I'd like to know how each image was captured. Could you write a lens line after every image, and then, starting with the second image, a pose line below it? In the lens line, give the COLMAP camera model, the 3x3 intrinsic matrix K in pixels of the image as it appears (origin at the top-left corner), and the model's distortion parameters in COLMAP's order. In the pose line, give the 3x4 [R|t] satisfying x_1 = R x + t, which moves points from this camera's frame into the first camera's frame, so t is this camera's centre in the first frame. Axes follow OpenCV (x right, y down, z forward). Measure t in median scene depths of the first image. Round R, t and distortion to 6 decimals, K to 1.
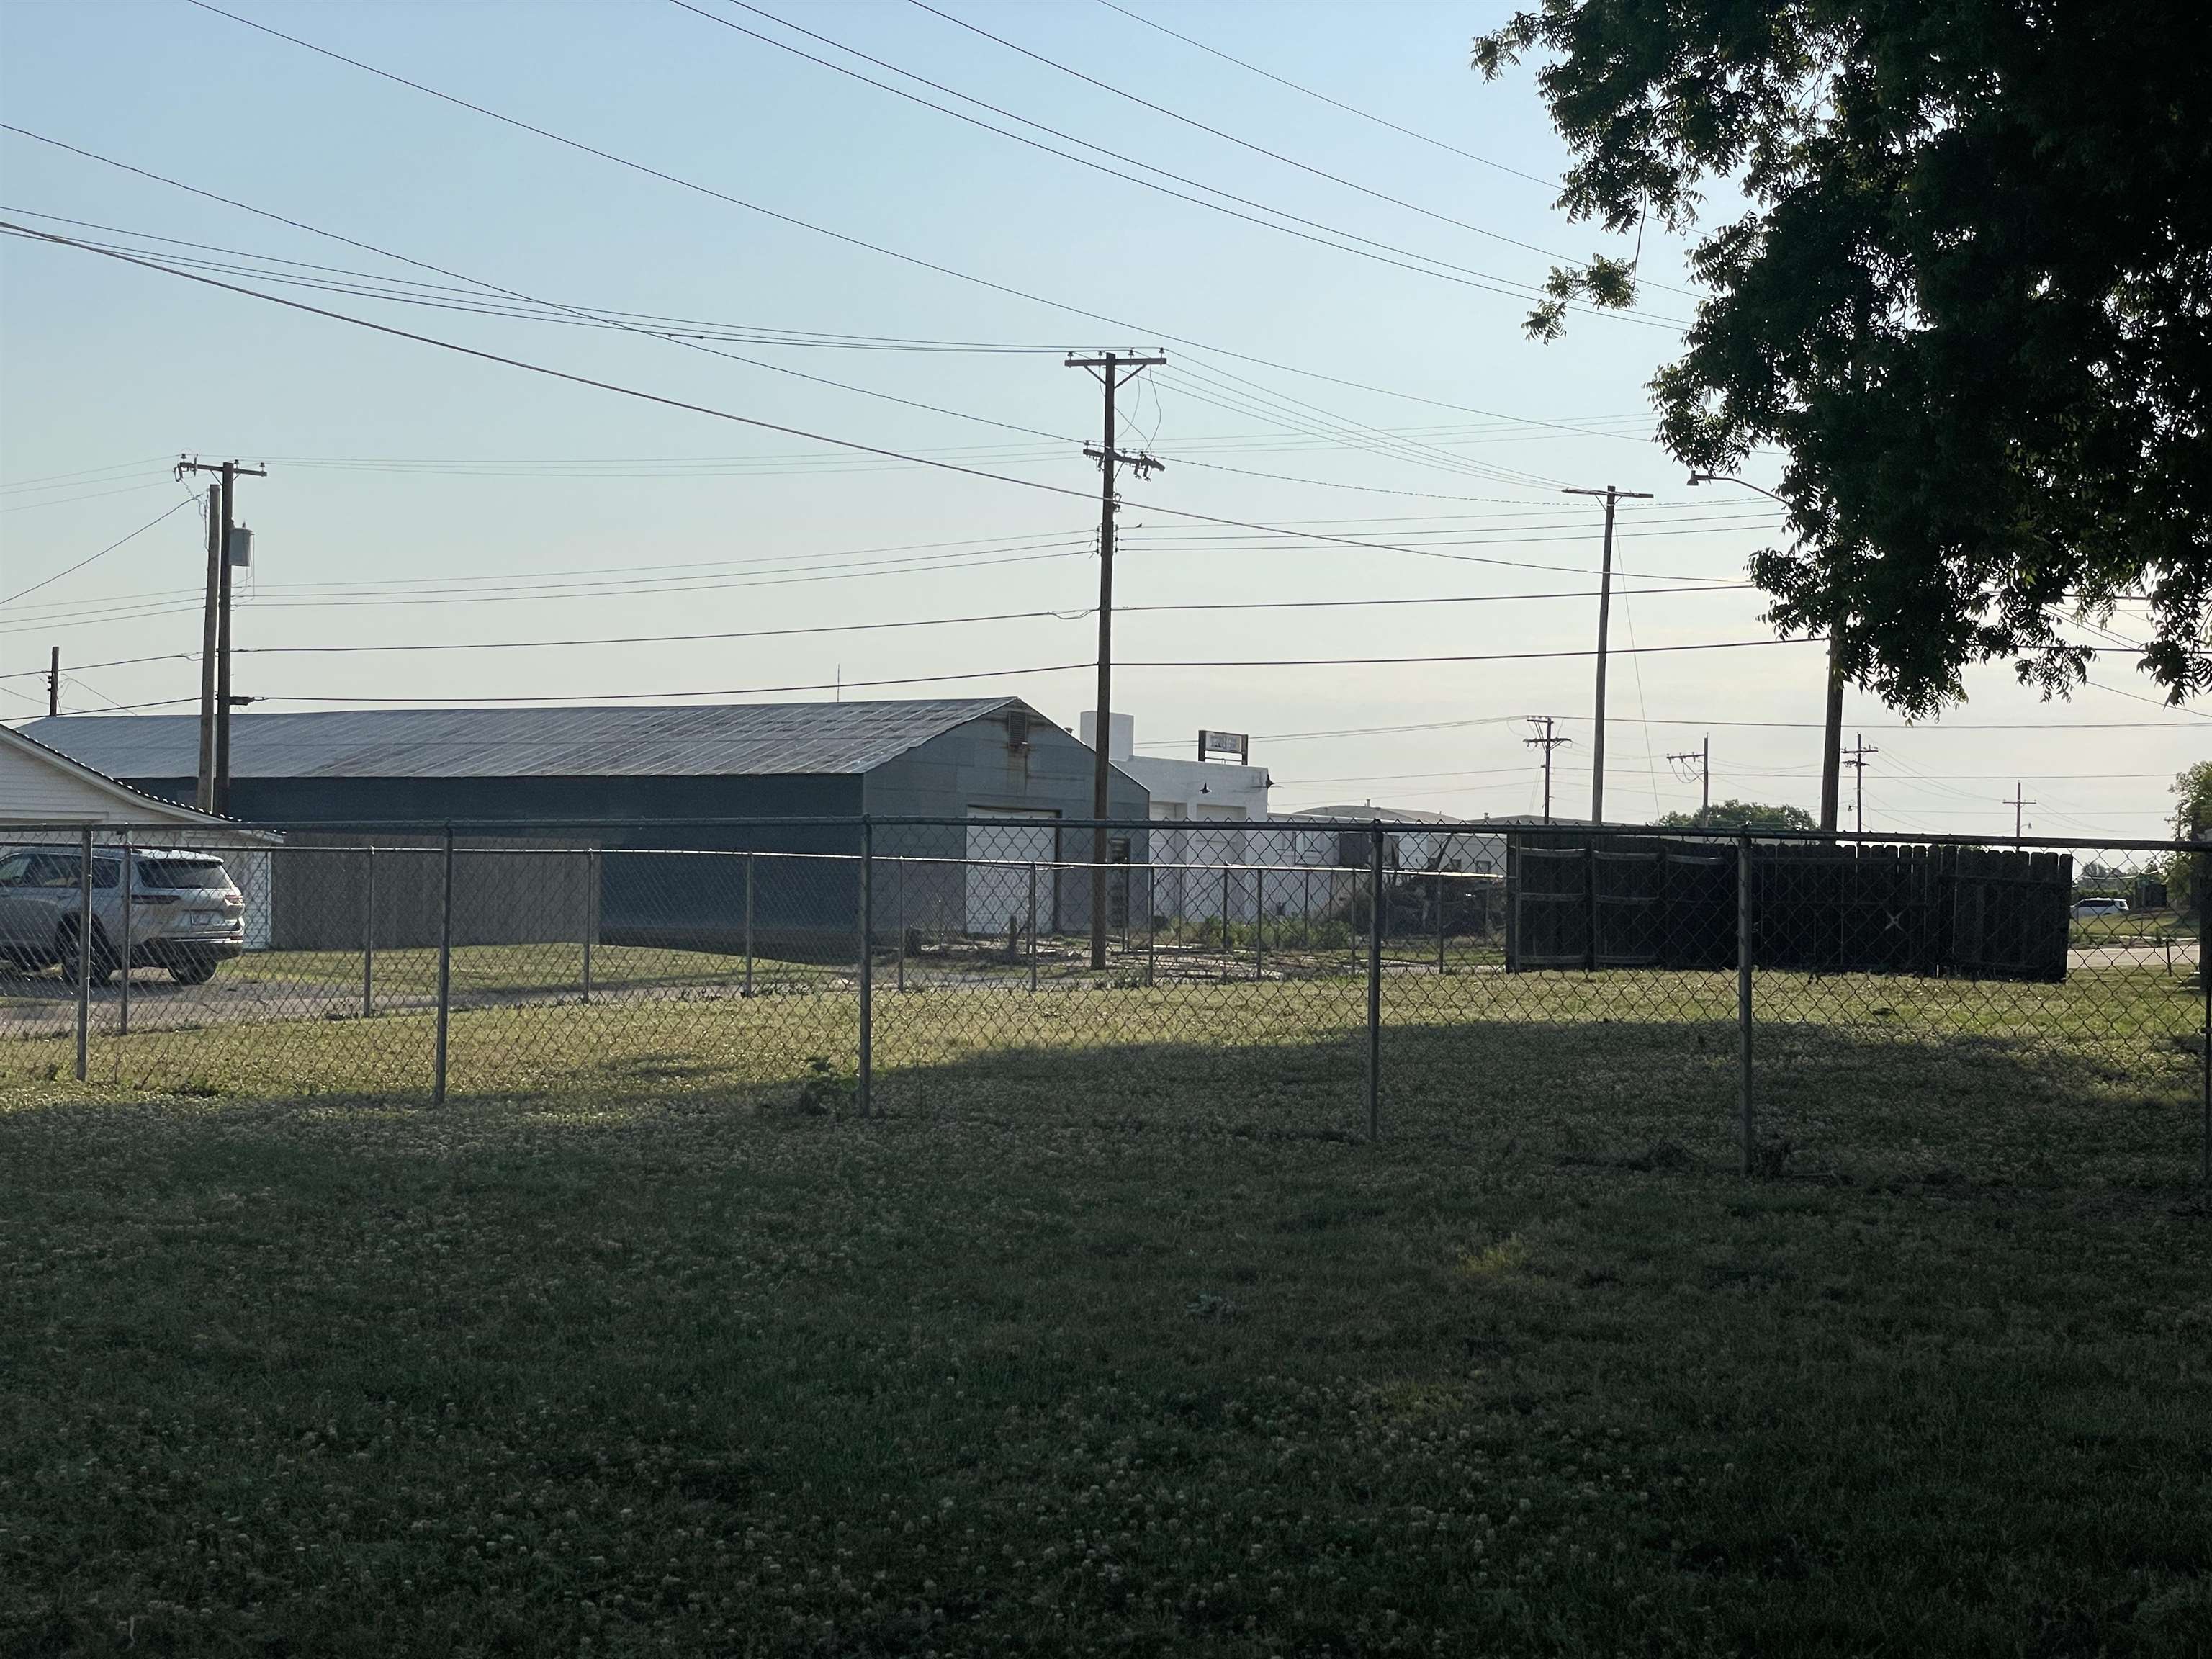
lens RADIAL K [[3320.7, 0, 1104.9], [0, 3320.7, 829.6], [0, 0, 1]] dist [0.093451, 0.000000]
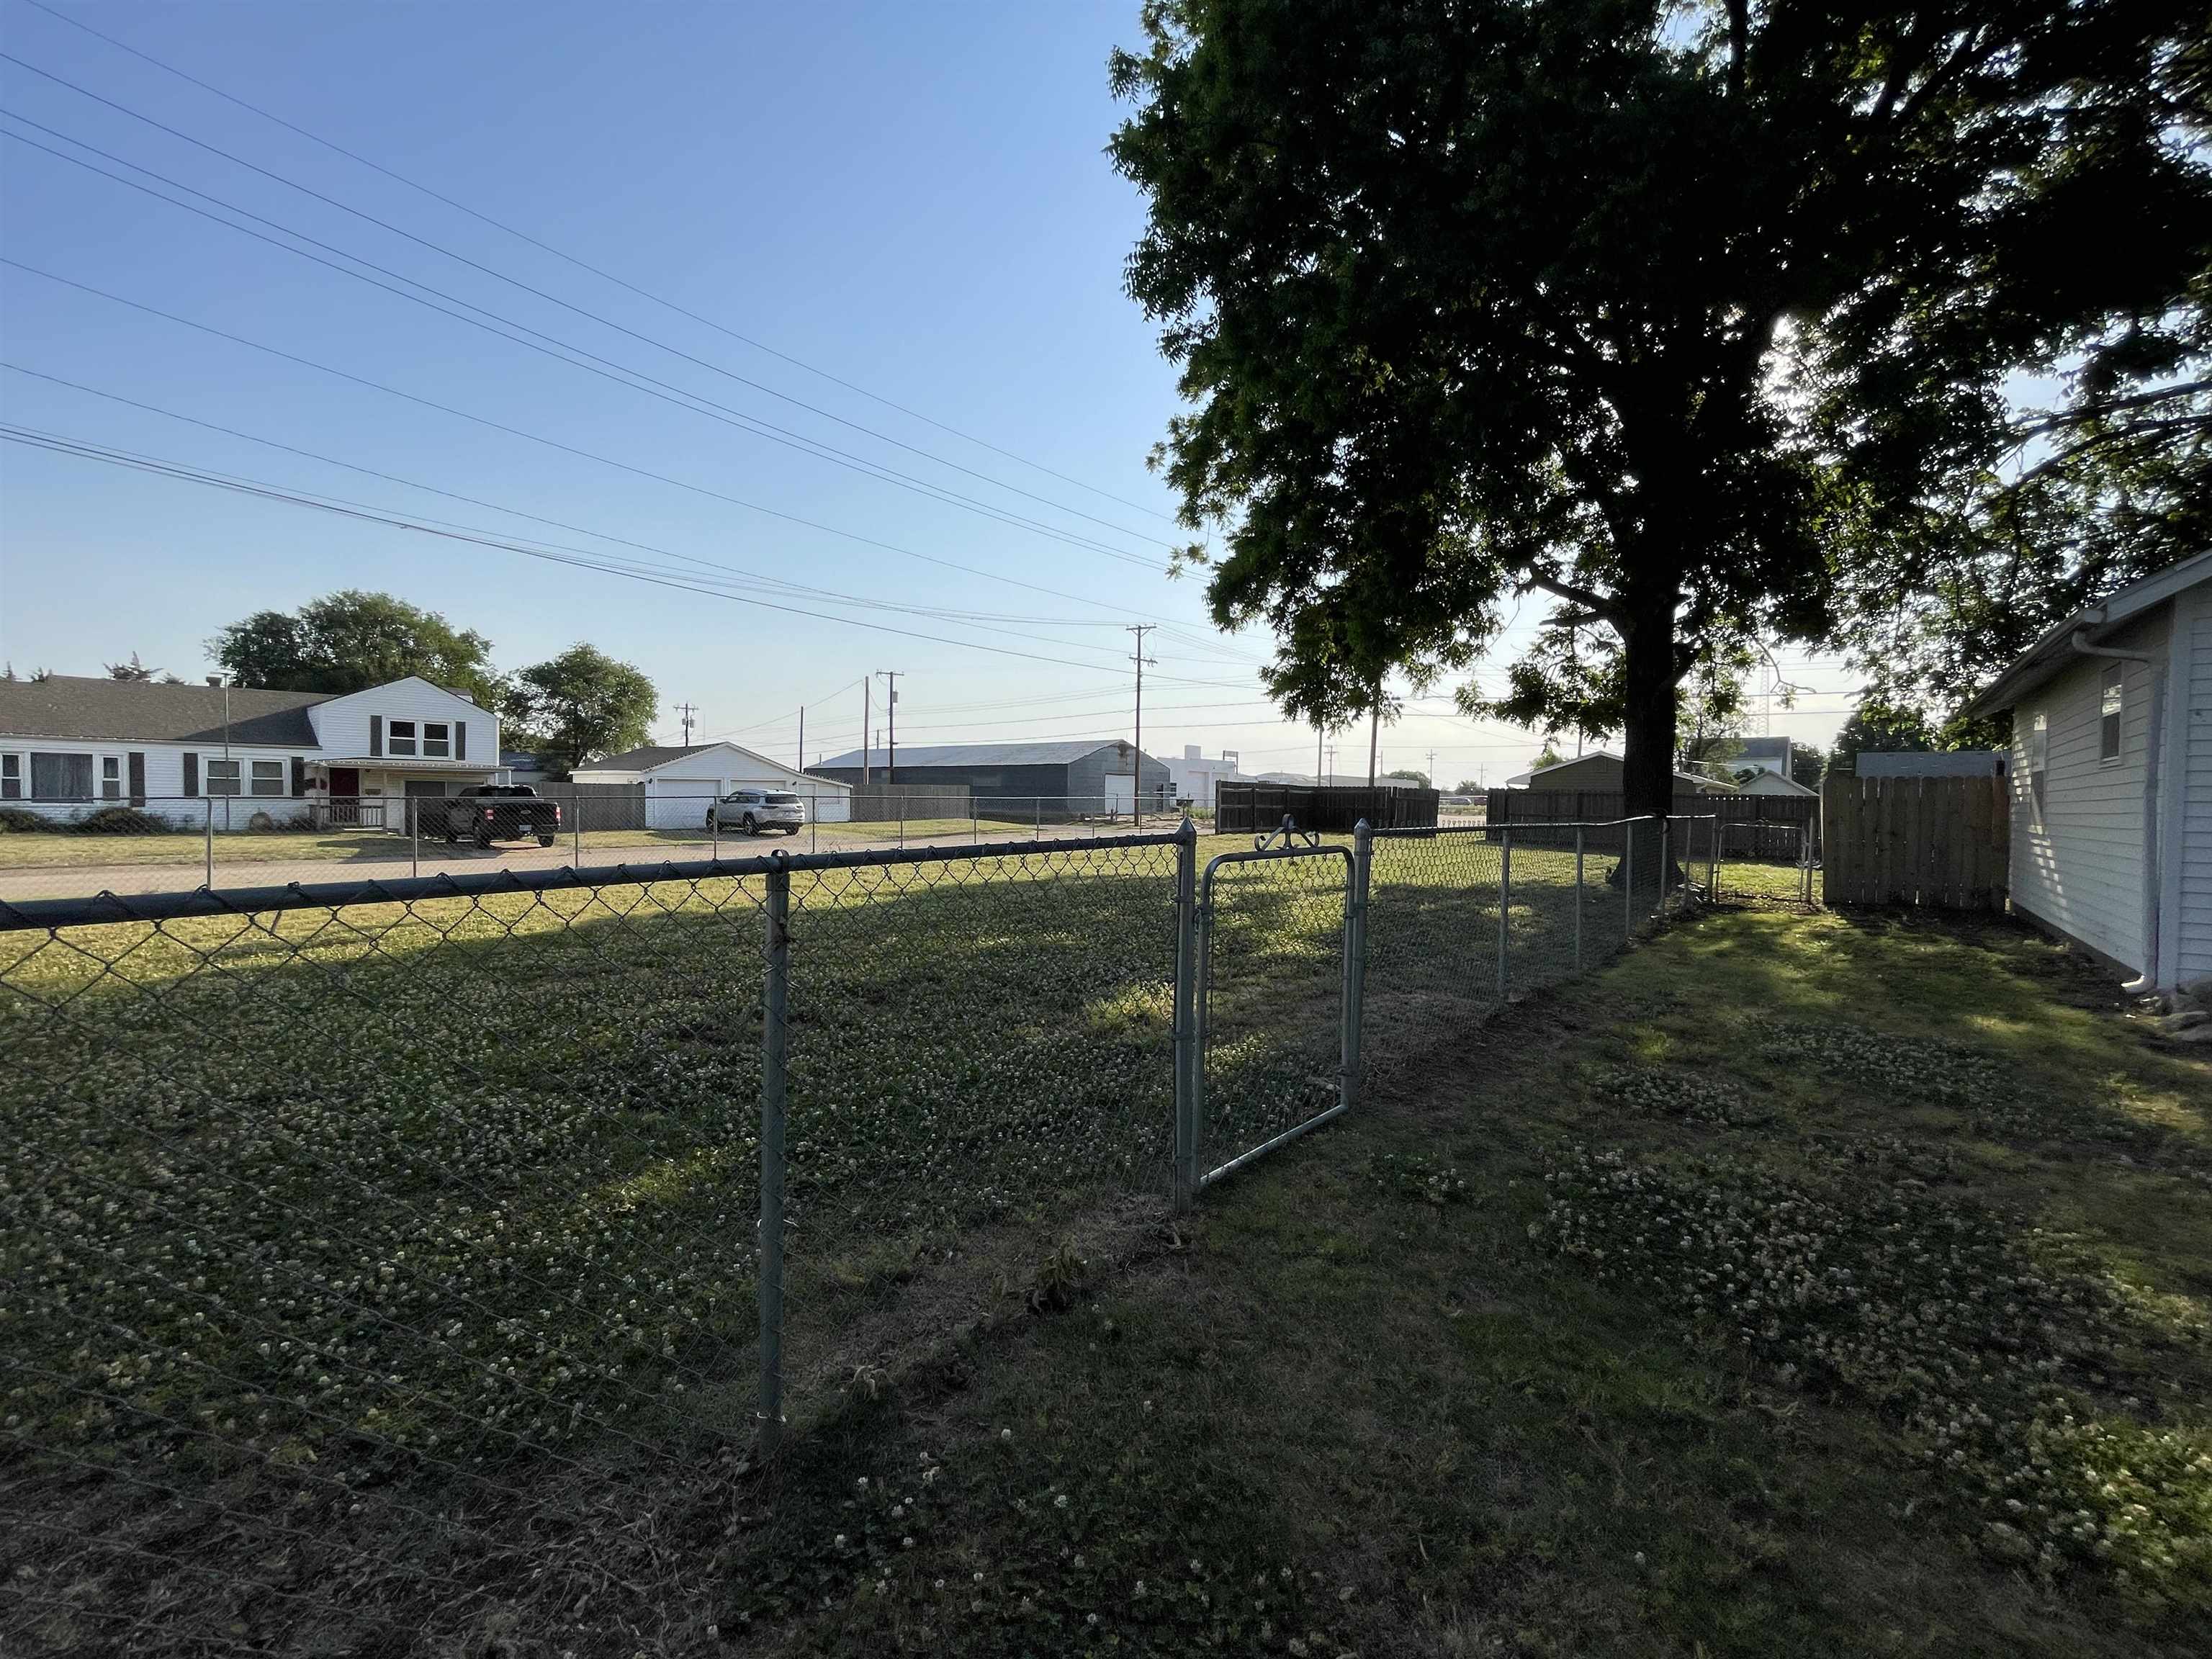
lens RADIAL K [[894.3, 0, 1102.2], [0, 894.3, 826.8], [0, 0, 1]] dist [-0.002159, -0.001576]
pose [[0.989028, 0.001941, -0.147718, 0.128506], [0.005761, 0.998646, 0.051692, -0.001580], [0.147619, -0.051976, 0.987678, 0.249637]]
